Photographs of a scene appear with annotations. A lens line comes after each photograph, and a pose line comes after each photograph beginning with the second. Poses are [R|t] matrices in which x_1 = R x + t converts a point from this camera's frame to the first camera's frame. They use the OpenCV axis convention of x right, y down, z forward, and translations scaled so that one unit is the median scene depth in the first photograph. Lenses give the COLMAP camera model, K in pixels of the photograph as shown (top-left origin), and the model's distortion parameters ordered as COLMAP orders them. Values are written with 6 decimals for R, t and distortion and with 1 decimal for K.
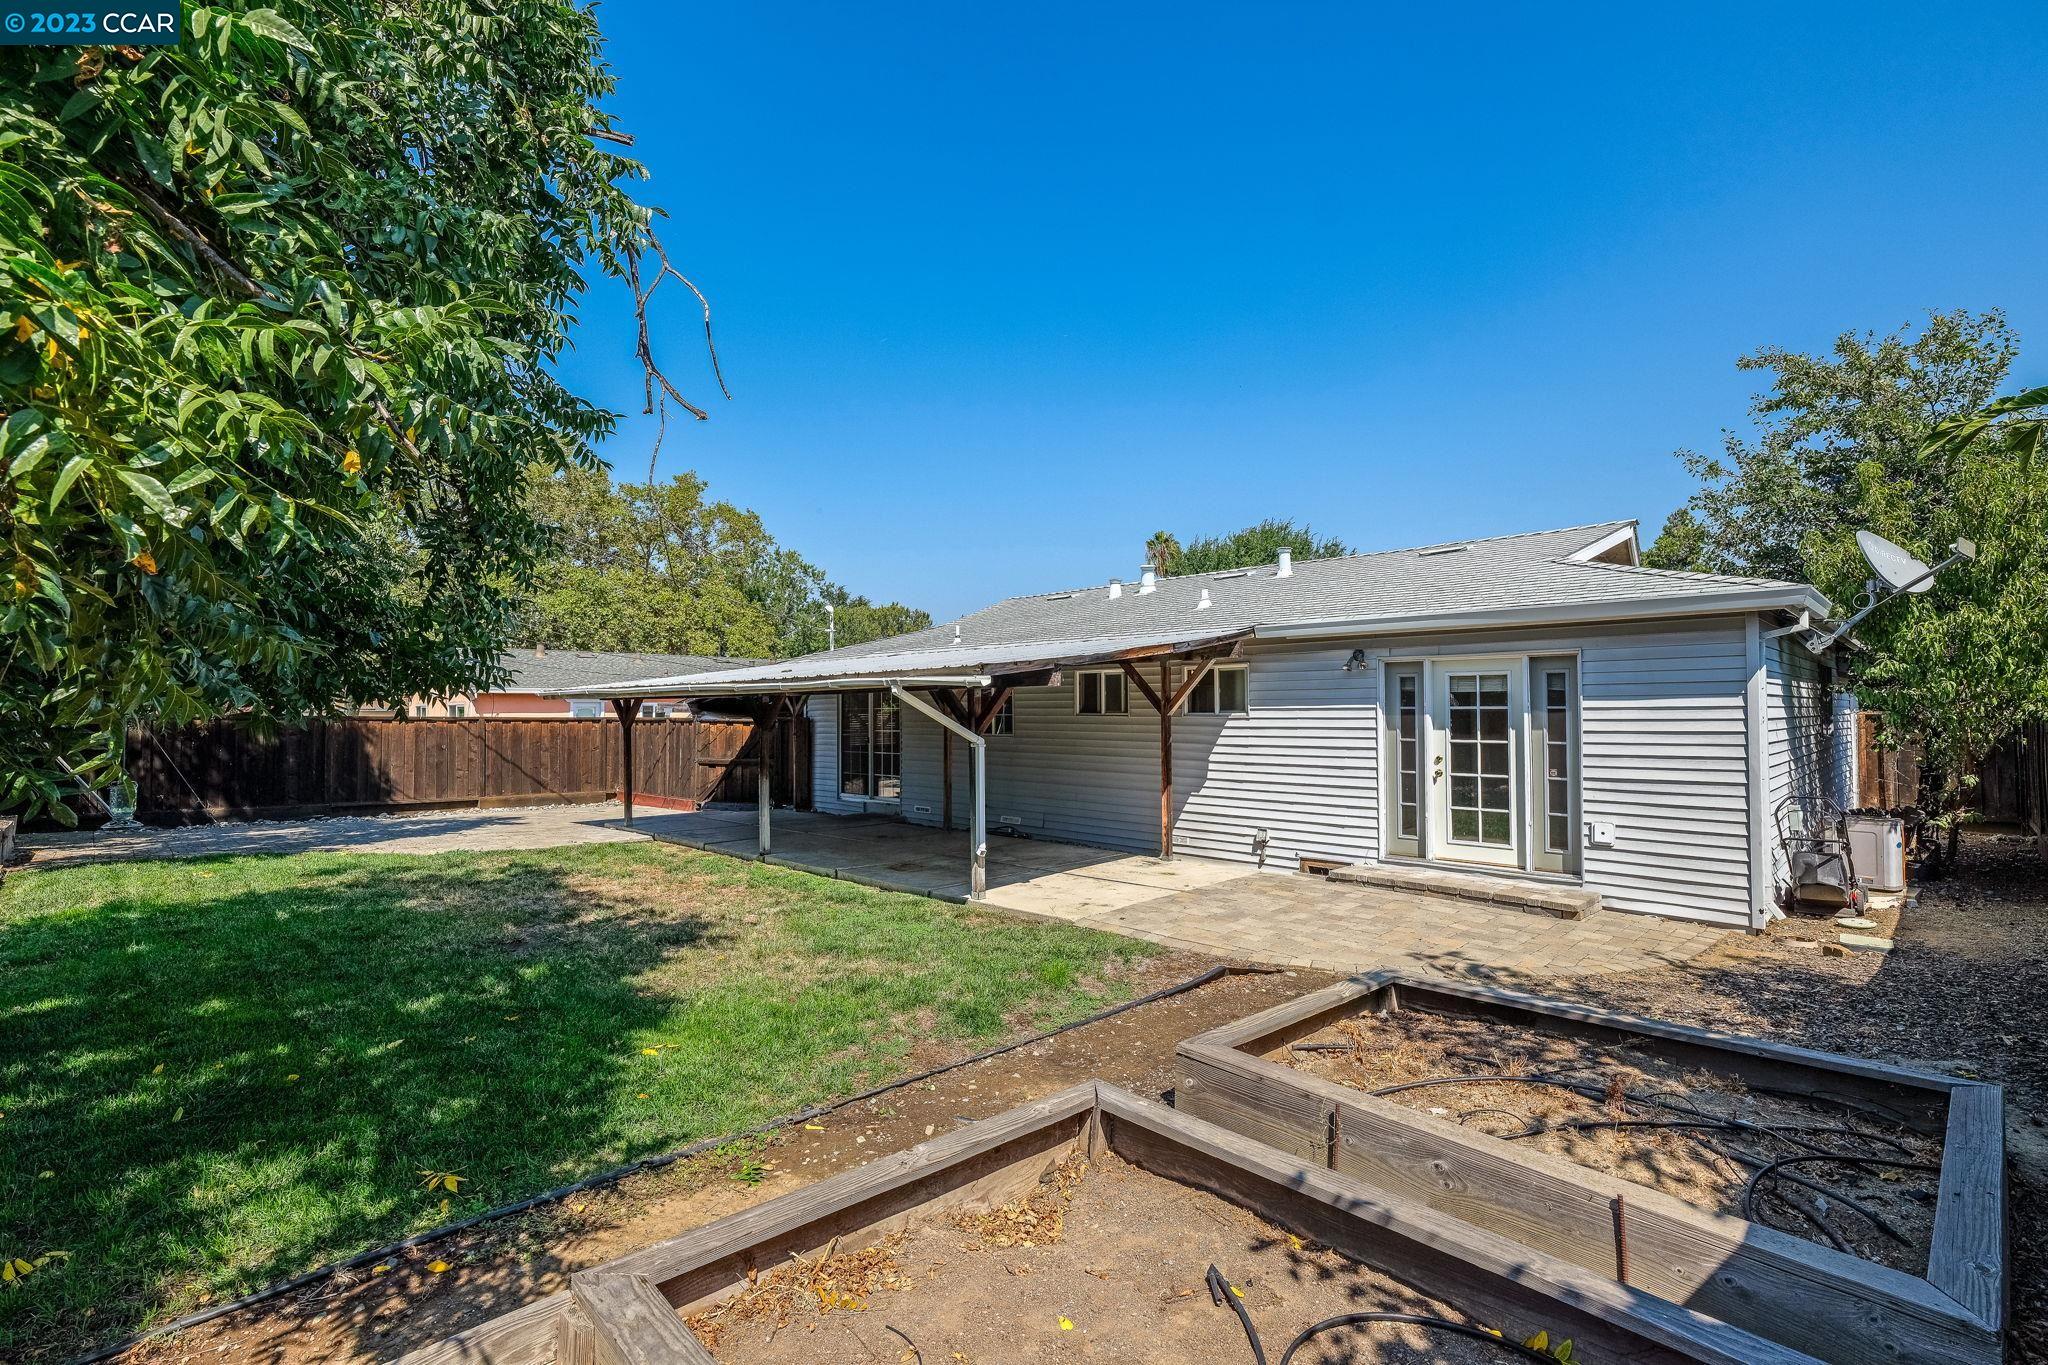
lens RADIAL K [[952.2, 0, 1020.8], [0, 952.2, 713.8], [0, 0, 1]] dist [-0.000042, -0.000247]
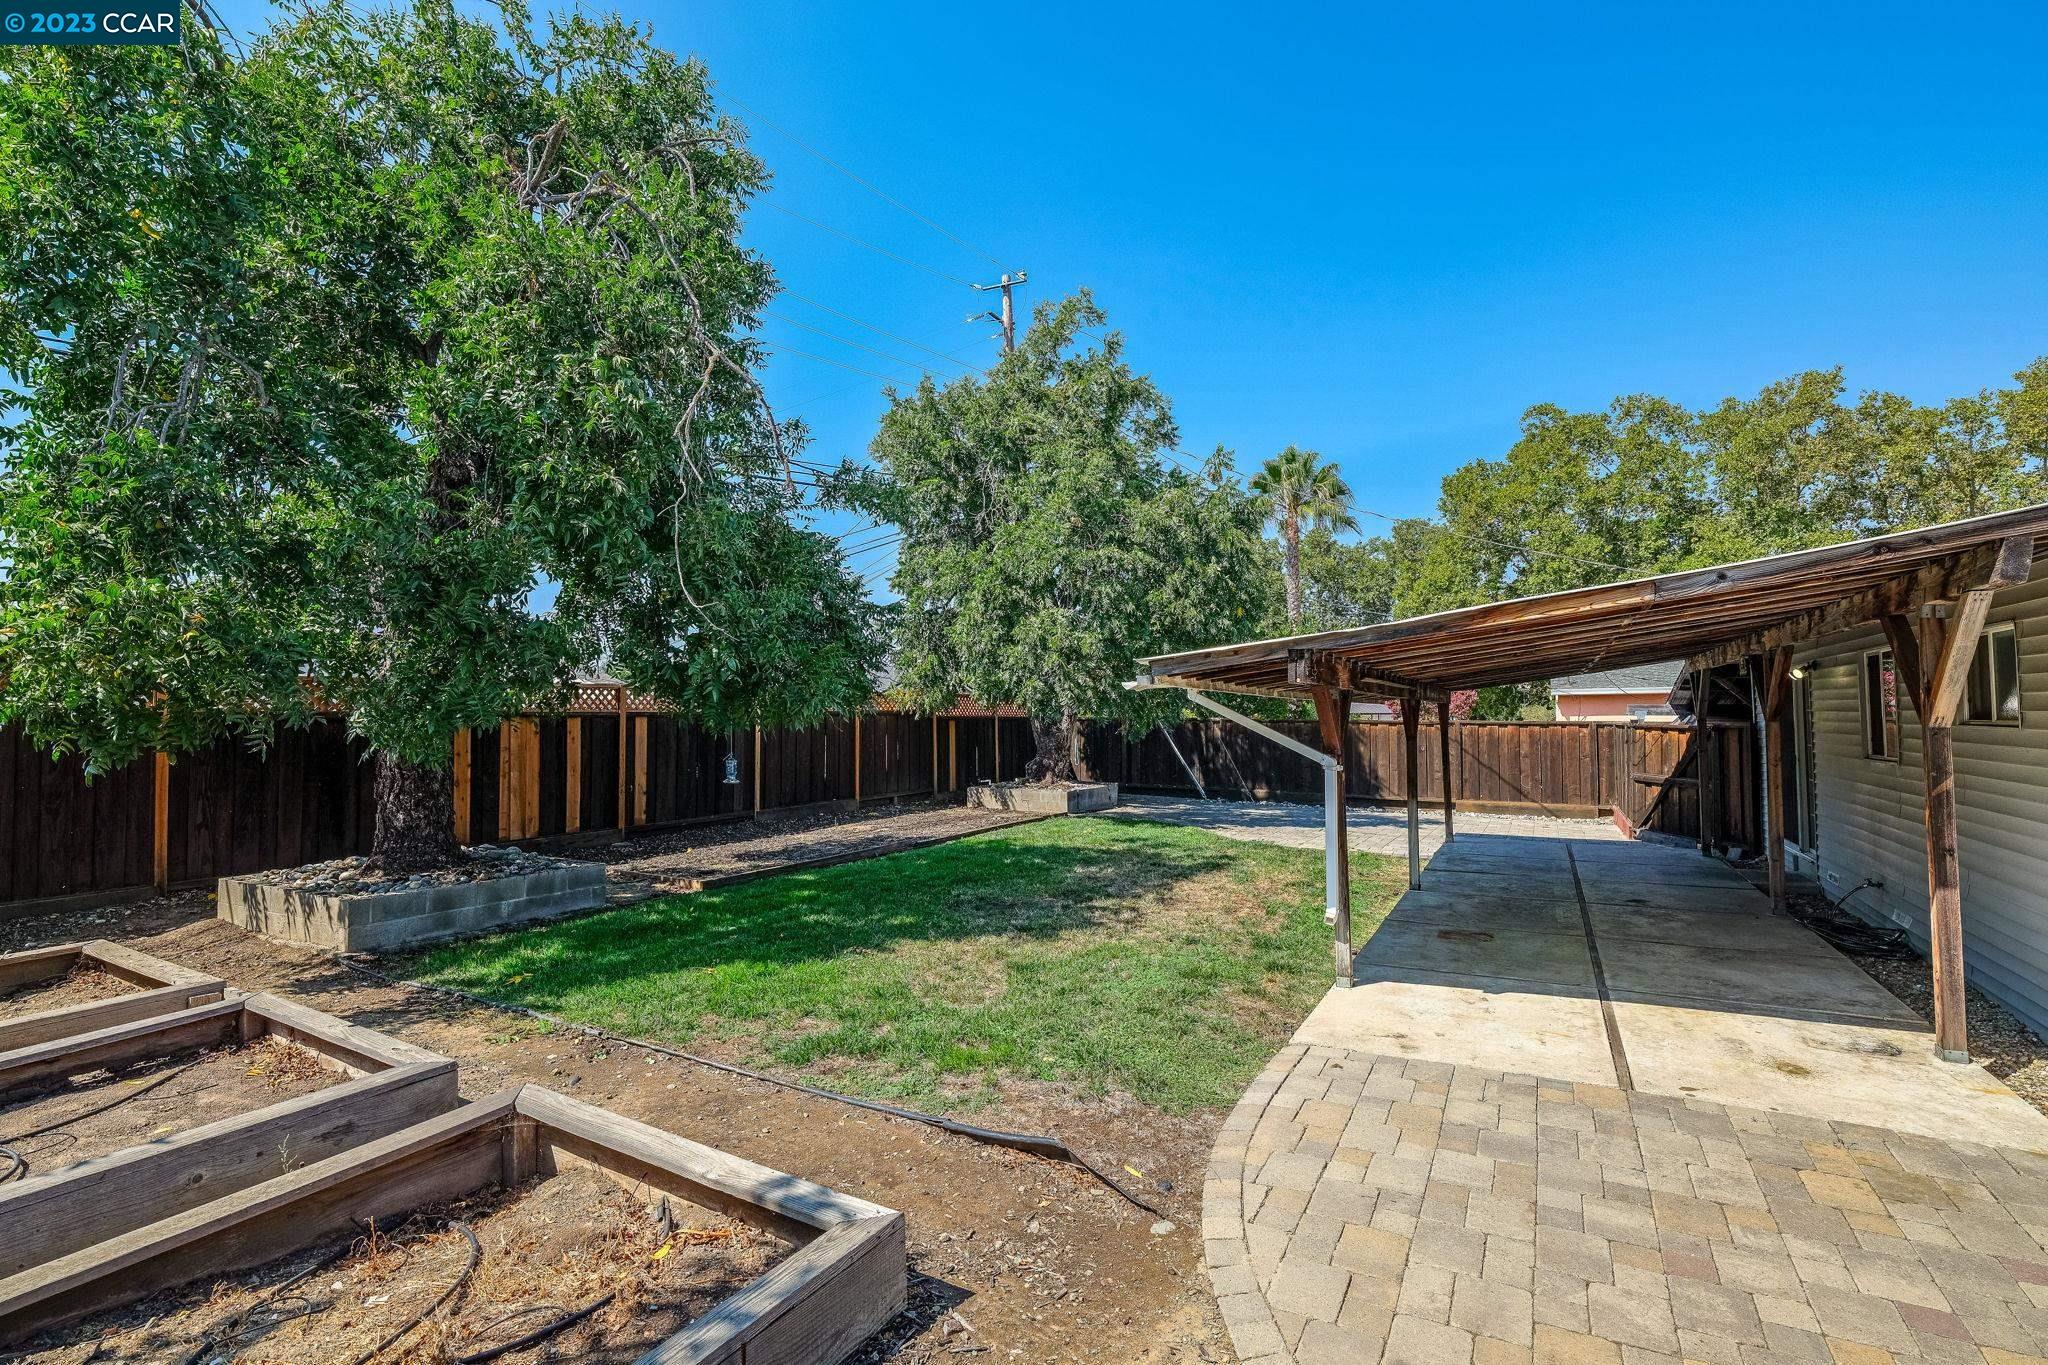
lens RADIAL K [[952.2, 0, 1020.8], [0, 952.2, 713.8], [0, 0, 1]] dist [-0.000042, -0.000247]
pose [[0.265421, -0.003771, -0.964125, 0.294746], [0.001188, 0.999993, -0.003584, -0.000757], [0.964132, -0.000195, 0.265424, 0.307045]]
